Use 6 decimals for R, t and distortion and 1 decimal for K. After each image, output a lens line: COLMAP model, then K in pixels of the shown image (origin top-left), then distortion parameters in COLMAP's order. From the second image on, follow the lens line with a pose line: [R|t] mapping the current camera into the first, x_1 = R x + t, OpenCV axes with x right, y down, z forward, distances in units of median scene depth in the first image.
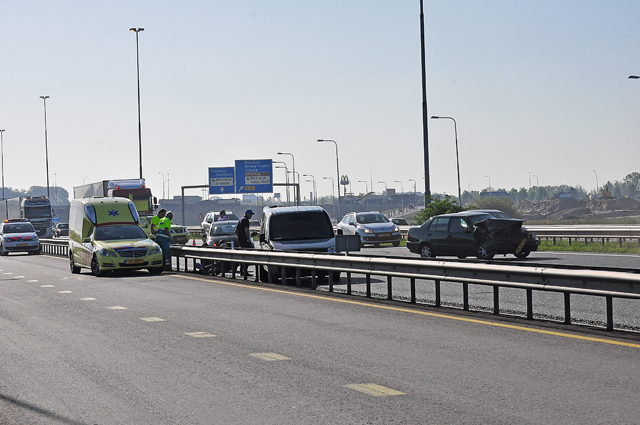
lens RADIAL K [[1569.2, 0, 320.0], [0, 1569.2, 212.5], [0, 0, 1]] dist [-0.018899, -0.182995]
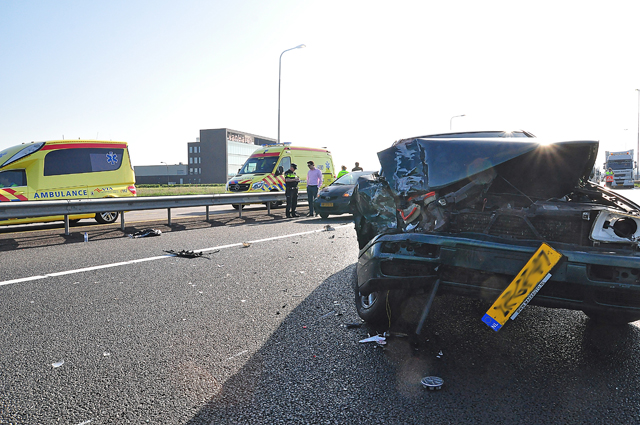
lens RADIAL K [[460.5, 0, 327.5], [0, 460.5, 210.6], [0, 0, 1]] dist [-0.147014, 0.125226]
pose [[0.687380, 0.061084, -0.723725, 0.145683], [-0.002629, 0.996660, 0.081622, 0.008820], [0.726293, -0.054203, 0.685245, 0.934742]]
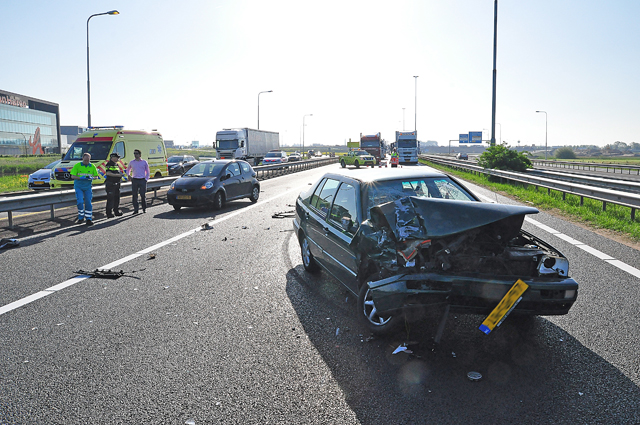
lens RADIAL K [[460.5, 0, 327.5], [0, 460.5, 210.6], [0, 0, 1]] dist [-0.147014, 0.125226]
pose [[0.928520, 0.074306, -0.363772, 0.124374], [-0.024061, 0.989752, 0.140757, -0.005431], [0.370503, -0.121943, 0.920792, 0.902321]]
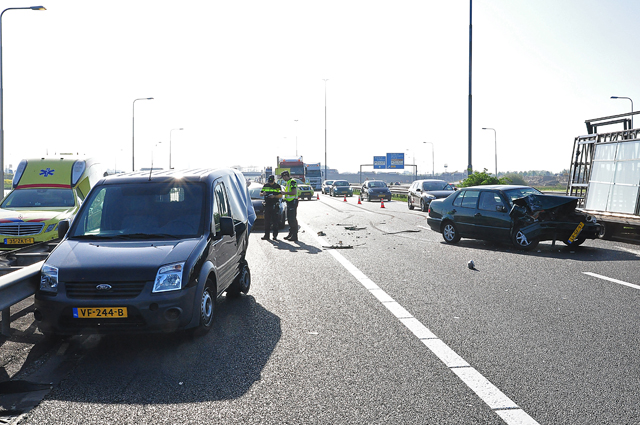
lens RADIAL K [[685.7, 0, 332.0], [0, 685.7, 211.2], [0, 0, 1]] dist [0.011334, 0.017410]
pose [[0.988907, 0.035344, -0.144272, 0.059970], [-0.028295, 0.998317, 0.050620, -0.001757], [0.145818, -0.045977, 0.988242, 0.654318]]
